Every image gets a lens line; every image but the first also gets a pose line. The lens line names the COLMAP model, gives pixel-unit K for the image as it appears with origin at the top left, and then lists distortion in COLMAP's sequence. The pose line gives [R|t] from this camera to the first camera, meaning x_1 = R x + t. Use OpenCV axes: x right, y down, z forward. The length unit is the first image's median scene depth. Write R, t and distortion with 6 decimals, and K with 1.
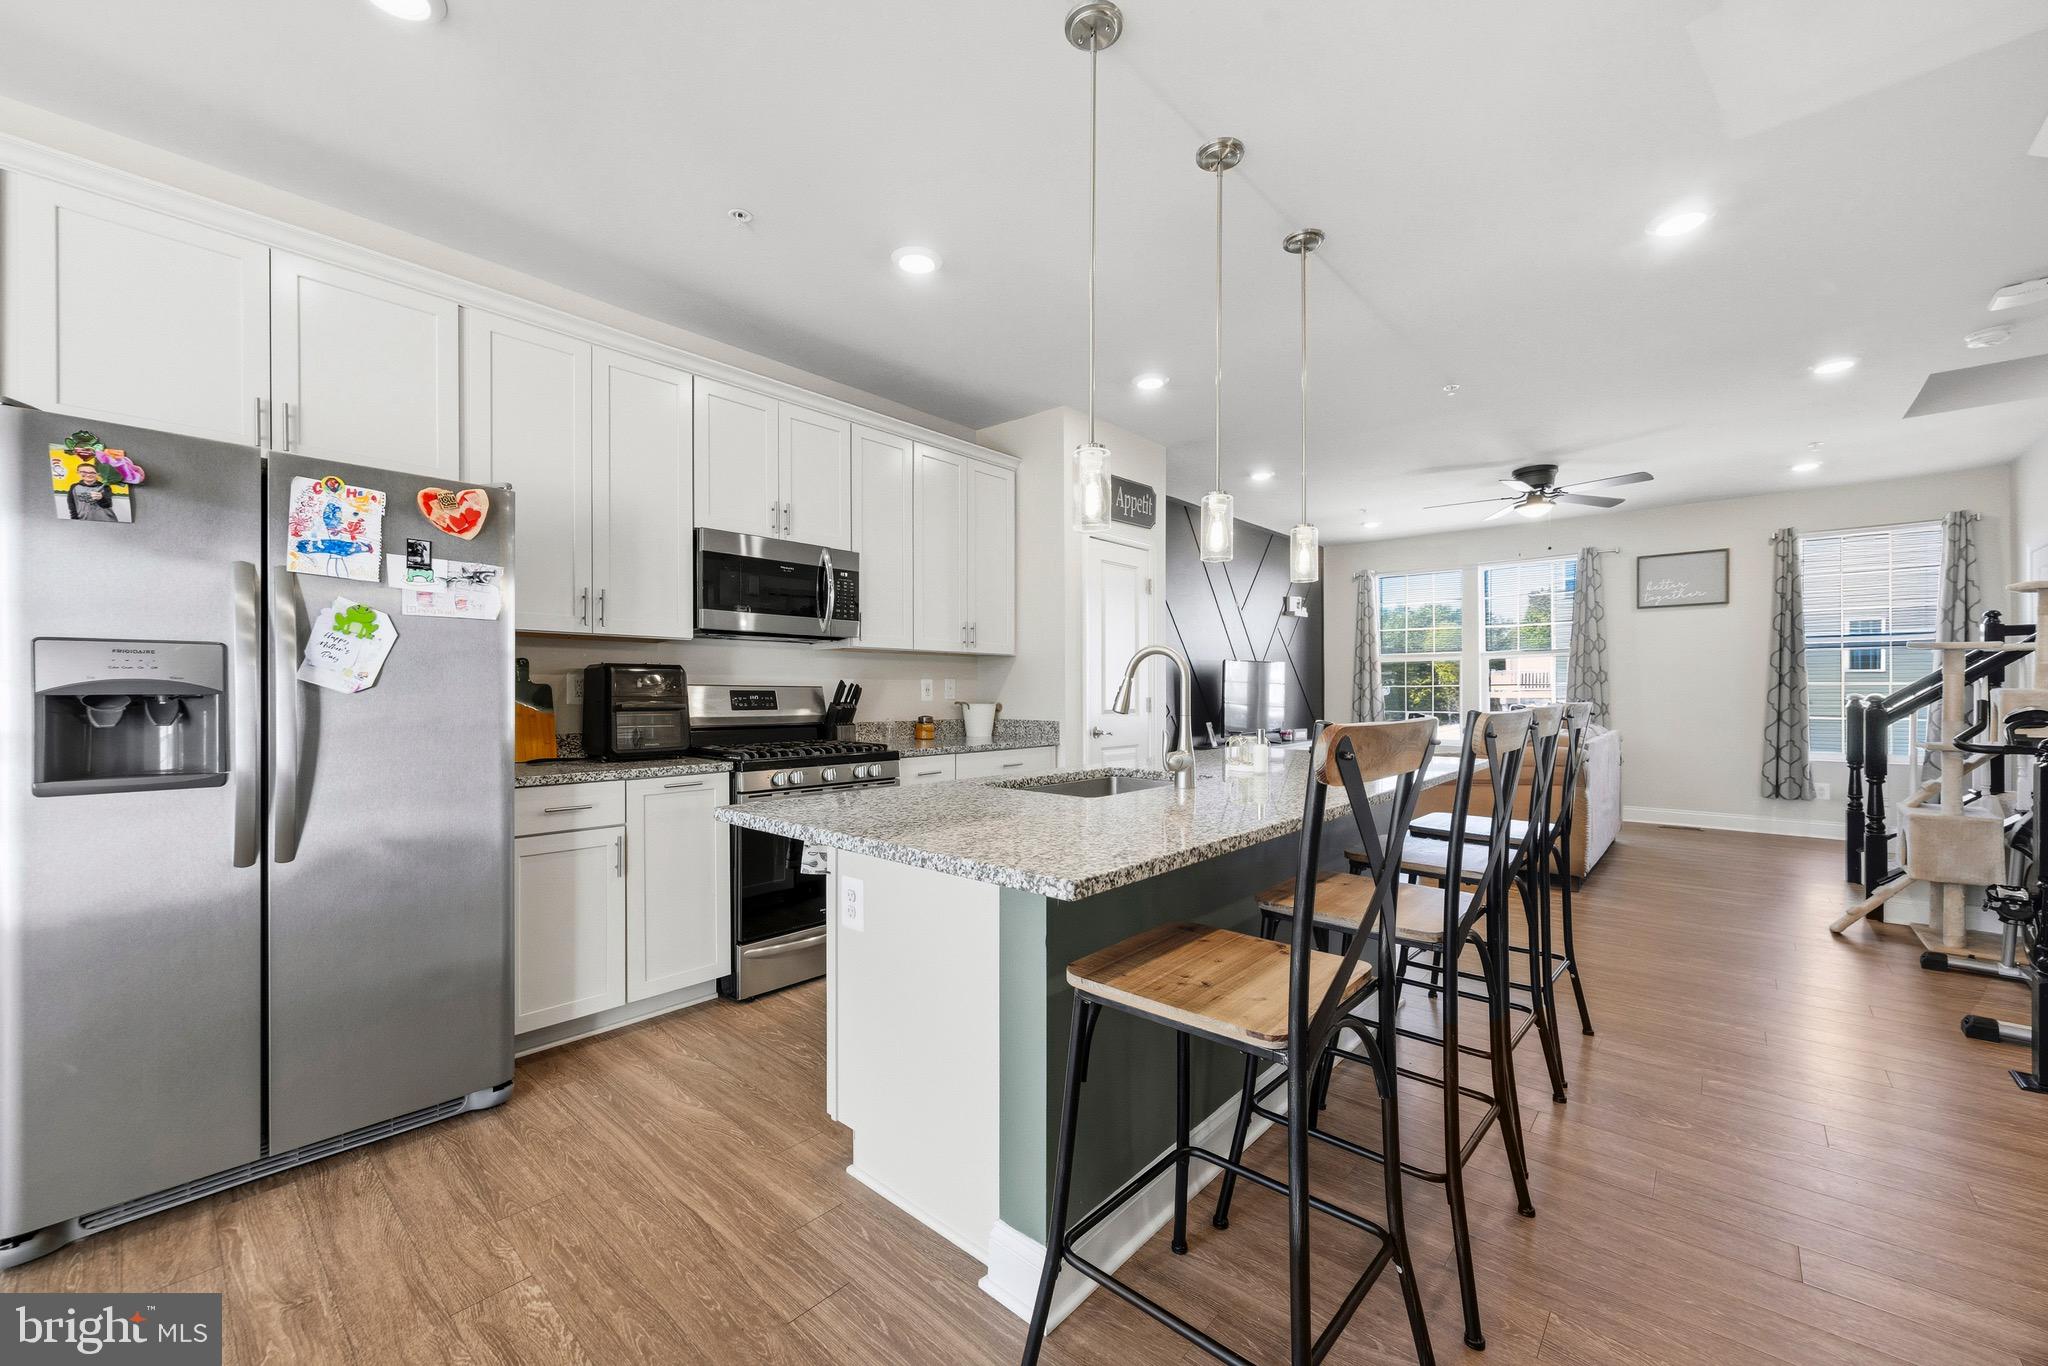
lens RADIAL K [[820.9, 0, 988.7], [0, 820.9, 683.2], [0, 0, 1]] dist [0.000378, 0.000045]
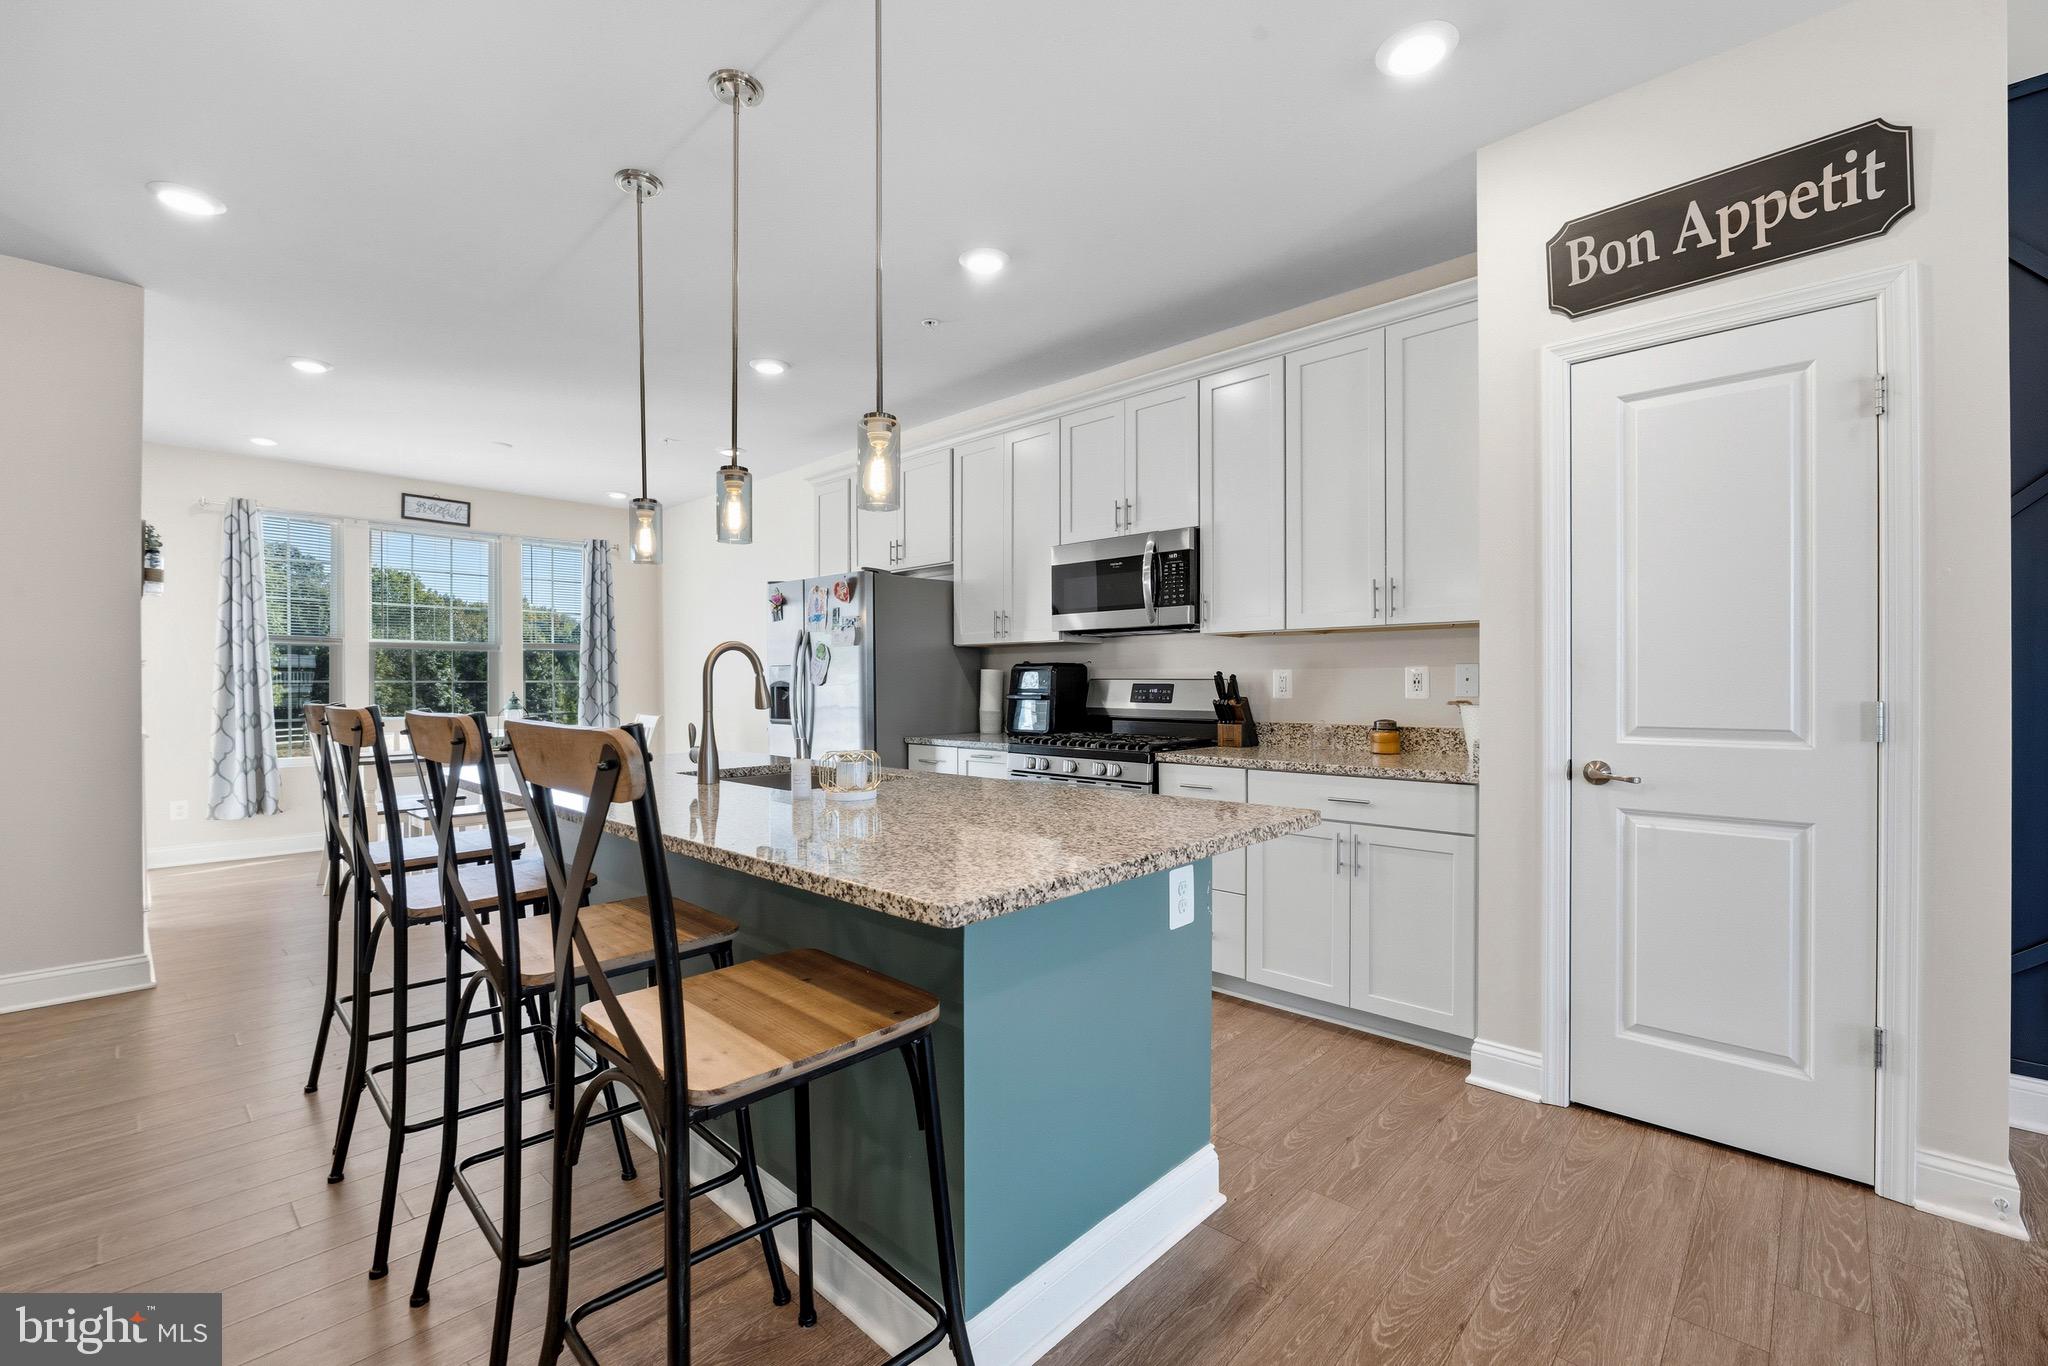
lens RADIAL K [[820.9, 0, 988.7], [0, 820.9, 683.2], [0, 0, 1]] dist [0.000378, 0.000045]
pose [[0.006821, 0.001357, -0.999976, 0.721931], [0.017452, 0.999847, 0.001476, 0.003062], [0.999824, -0.017462, 0.006796, 0.779791]]
